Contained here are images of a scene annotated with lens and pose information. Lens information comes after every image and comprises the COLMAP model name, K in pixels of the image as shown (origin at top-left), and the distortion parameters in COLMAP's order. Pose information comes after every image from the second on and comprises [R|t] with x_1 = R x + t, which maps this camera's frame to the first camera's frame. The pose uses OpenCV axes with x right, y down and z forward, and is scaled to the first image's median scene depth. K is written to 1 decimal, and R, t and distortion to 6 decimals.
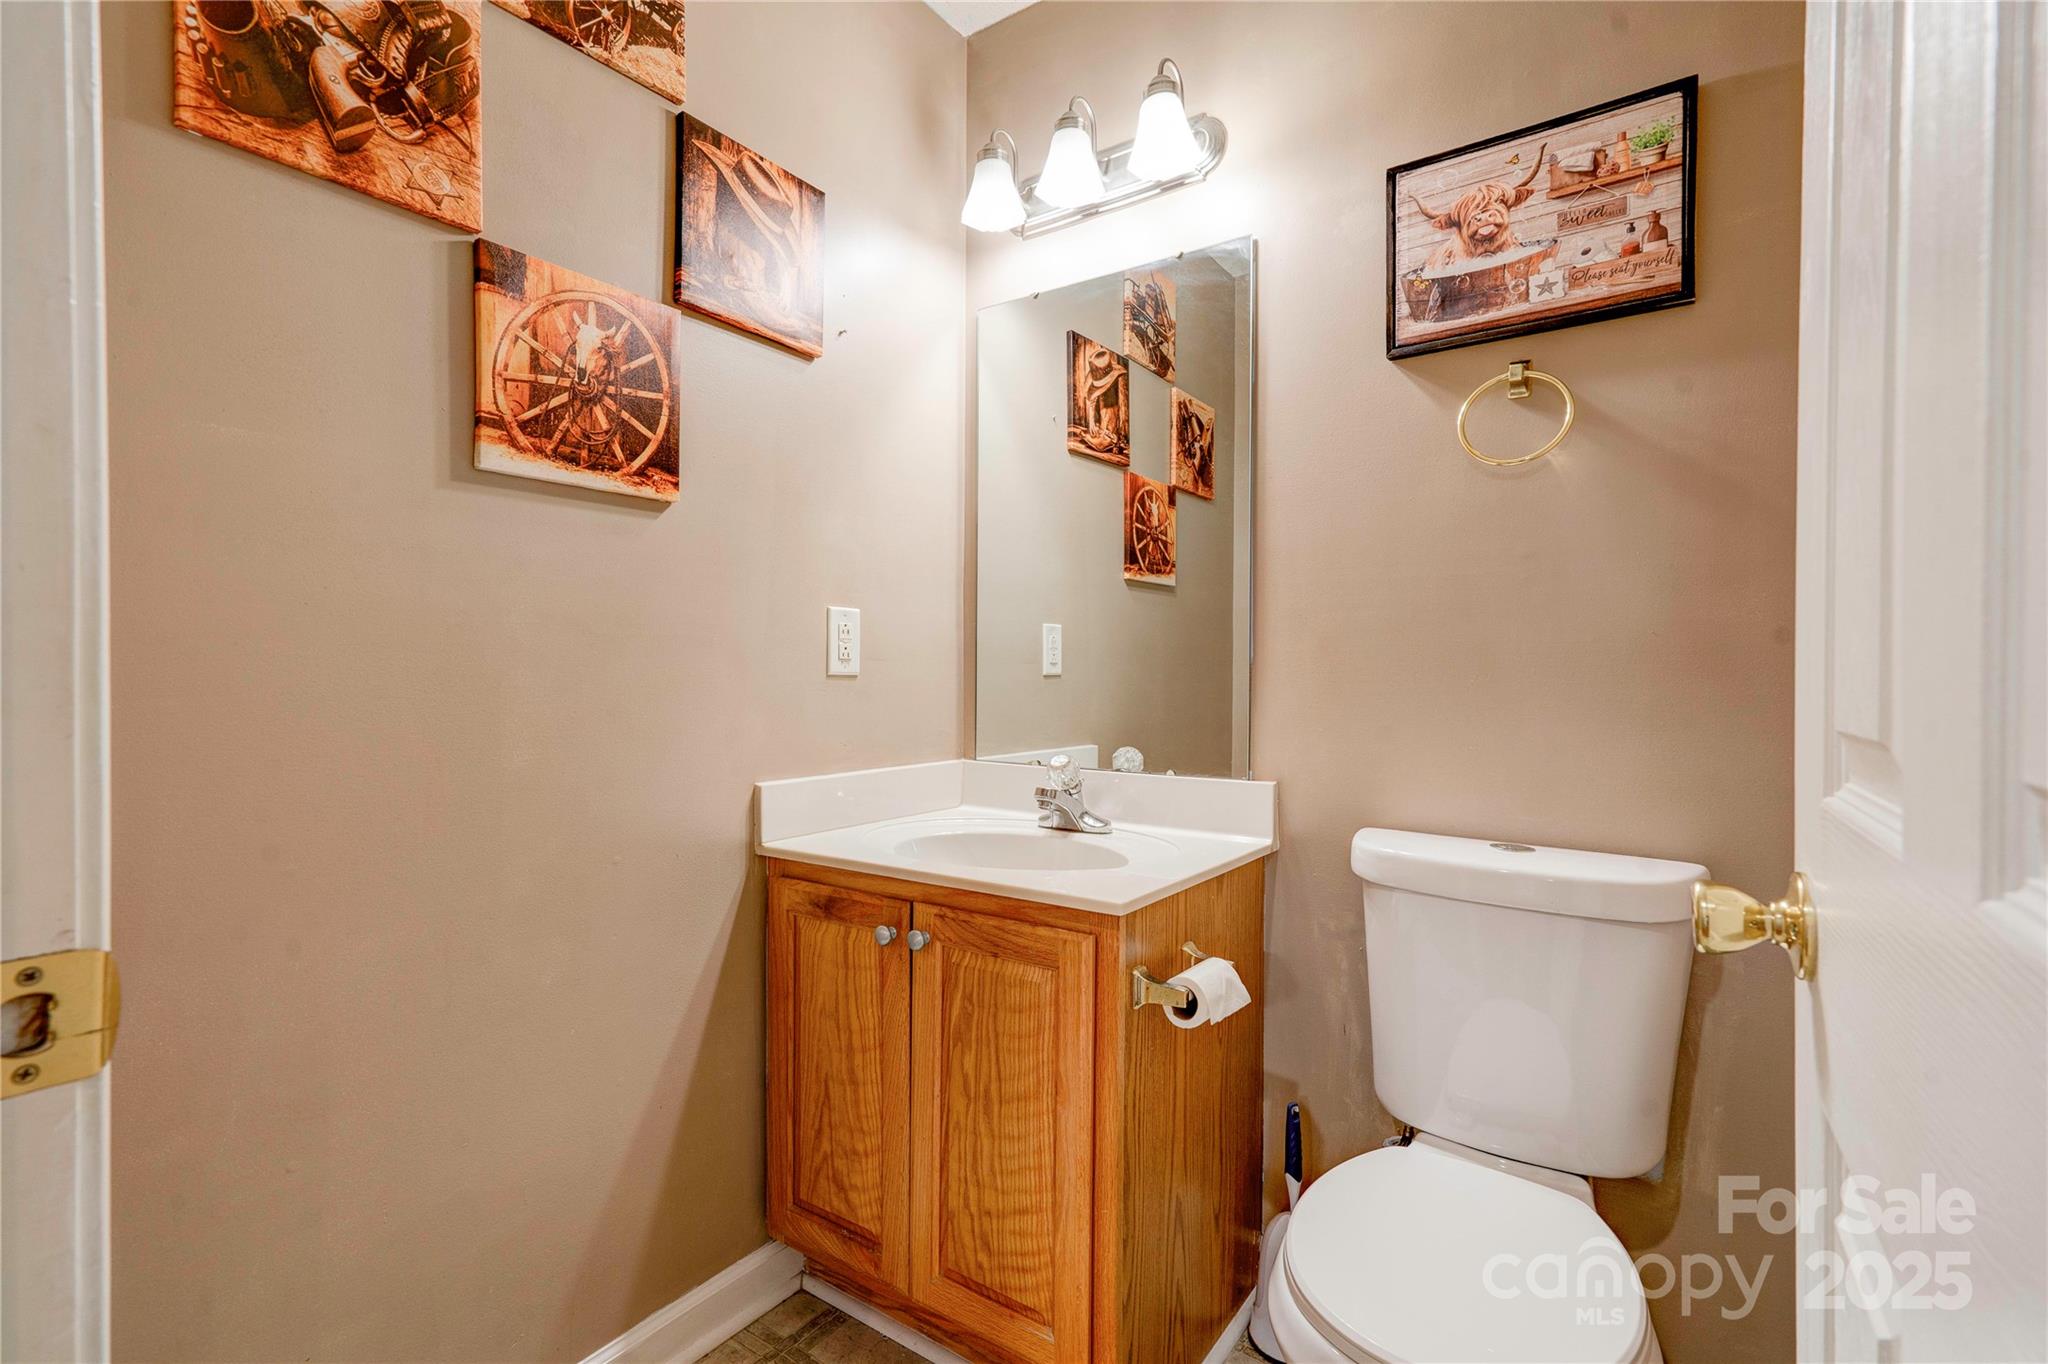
lens RADIAL K [[955.8, 0, 1016.8], [0, 955.8, 679.9], [0, 0, 1]] dist [-0.008250, 0.017283]
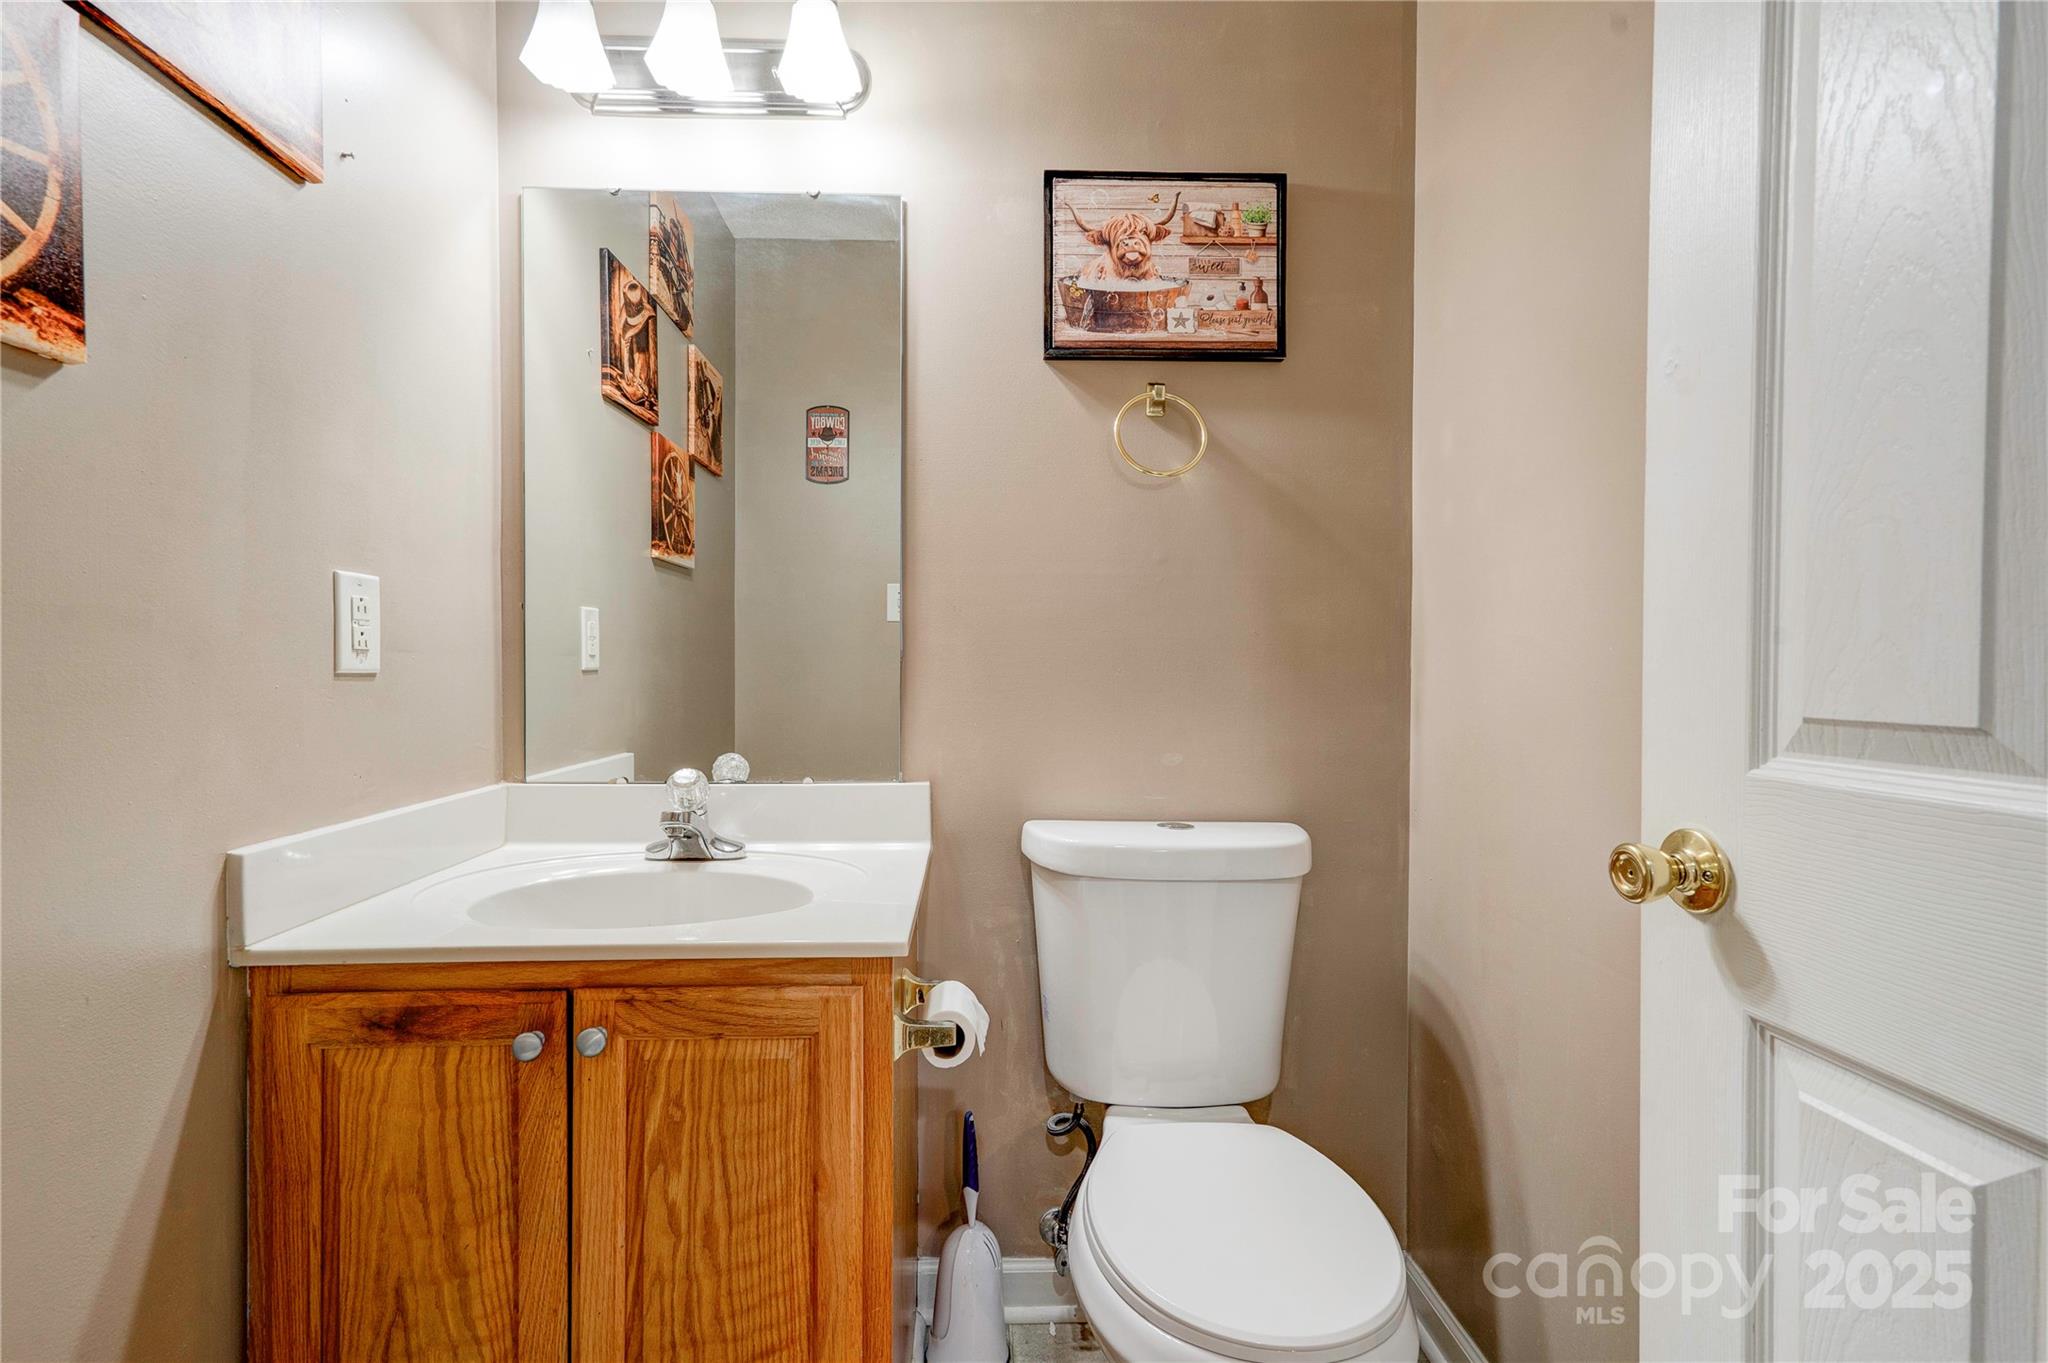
lens RADIAL K [[945.6, 0, 1011.1], [0, 945.6, 681.1], [0, 0, 1]] dist [-0.004348, 0.012940]
pose [[0.791874, -0.013716, 0.610530, -0.260527], [0.006843, 0.999884, 0.013587, -0.006240], [-0.610646, -0.006582, 0.791876, 0.223588]]
